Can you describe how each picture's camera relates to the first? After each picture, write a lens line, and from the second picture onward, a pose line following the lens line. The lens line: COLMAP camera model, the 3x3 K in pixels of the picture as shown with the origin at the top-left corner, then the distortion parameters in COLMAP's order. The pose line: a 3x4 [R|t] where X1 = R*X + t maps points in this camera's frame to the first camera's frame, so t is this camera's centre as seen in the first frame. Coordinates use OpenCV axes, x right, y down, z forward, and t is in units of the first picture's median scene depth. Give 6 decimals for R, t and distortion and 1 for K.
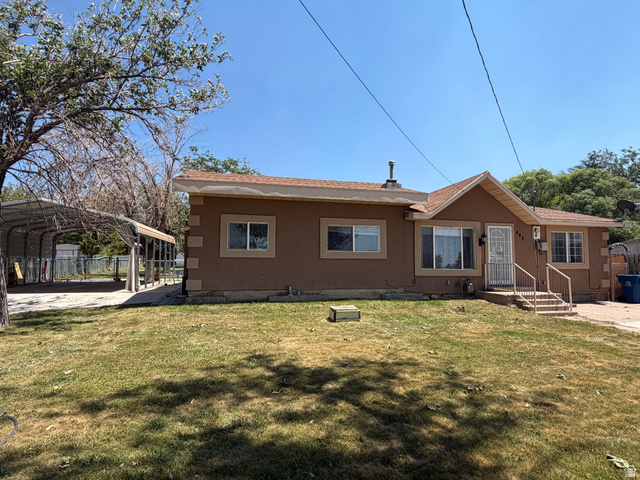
lens RADIAL K [[340.1, 0, 320.0], [0, 340.1, 240.0], [0, 0, 1]] dist [0.012371, -0.000015]
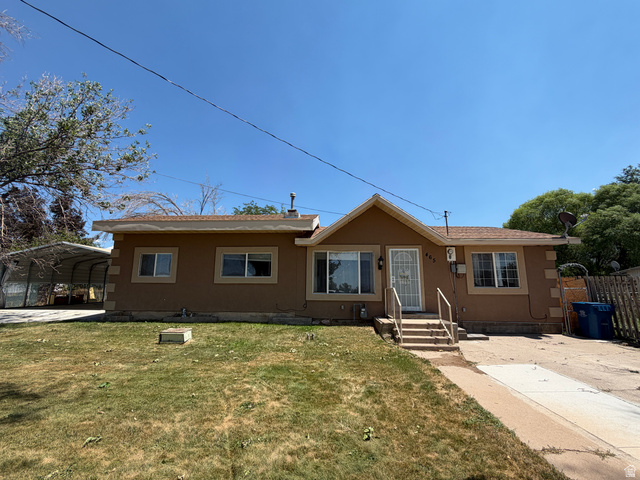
lens RADIAL K [[273.8, 0, 320.0], [0, 273.8, 240.0], [0, 0, 1]] dist [0.002021, -0.000367]
pose [[0.958964, -0.048422, -0.279361, 0.527894], [0.019036, 0.994081, -0.106959, 0.013521], [0.282887, 0.097252, 0.954210, 0.201539]]
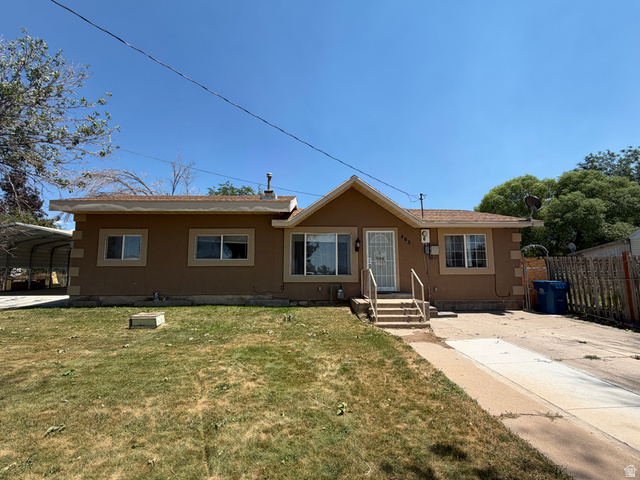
lens RADIAL K [[273.8, 0, 320.0], [0, 273.8, 240.0], [0, 0, 1]] dist [0.002021, -0.000367]
pose [[0.977914, -0.031191, -0.206667, 0.529768], [0.023033, 0.998862, -0.041763, 0.014840], [0.207734, 0.036080, 0.977520, 0.207391]]
